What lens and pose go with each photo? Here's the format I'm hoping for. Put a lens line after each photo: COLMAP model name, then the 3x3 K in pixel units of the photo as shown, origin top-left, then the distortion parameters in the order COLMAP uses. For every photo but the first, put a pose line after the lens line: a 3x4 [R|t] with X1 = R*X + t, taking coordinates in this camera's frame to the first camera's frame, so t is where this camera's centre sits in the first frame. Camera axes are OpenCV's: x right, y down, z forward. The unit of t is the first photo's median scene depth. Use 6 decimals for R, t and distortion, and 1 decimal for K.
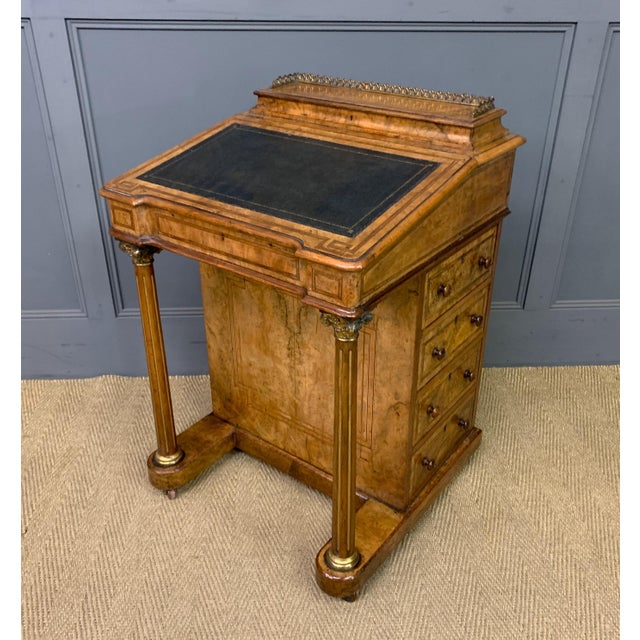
lens RADIAL K [[655.1, 0, 337.5], [0, 655.1, 318.5], [0, 0, 1]] dist [0.087824, 0.002705]
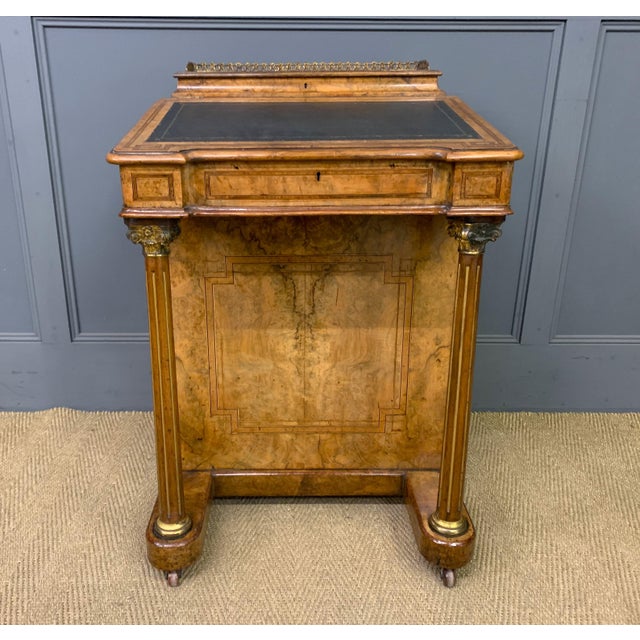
lens RADIAL K [[614.1, 0, 298.0], [0, 614.1, 312.8], [0, 0, 1]] dist [0.060122, 0.014316]
pose [[0.805858, -0.206646, 0.554879, -0.573760], [0.297282, 0.951652, -0.077337, 0.085677], [-0.512070, 0.227278, 0.828329, 0.325505]]
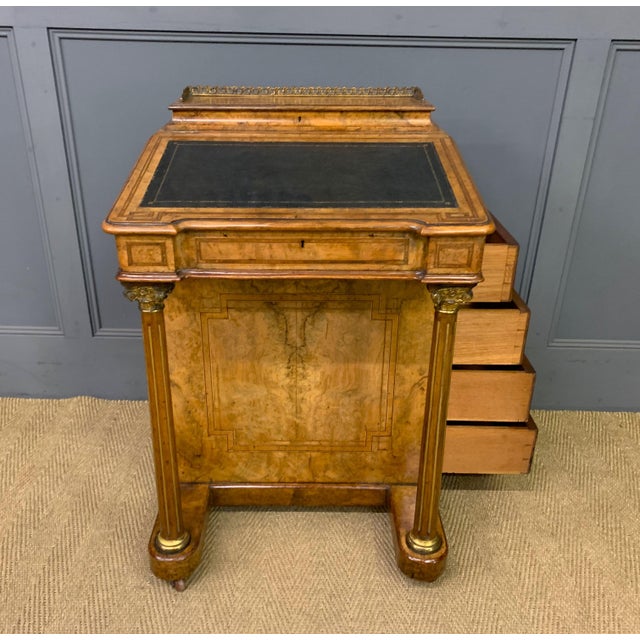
lens RADIAL K [[642.7, 0, 314.4], [0, 642.7, 332.0], [0, 0, 1]] dist [0.112858, -0.162657]
pose [[0.809515, -0.261431, 0.525680, -0.561349], [0.285321, 0.957721, 0.036916, -0.028386], [-0.513105, 0.120104, 0.849881, 0.204045]]
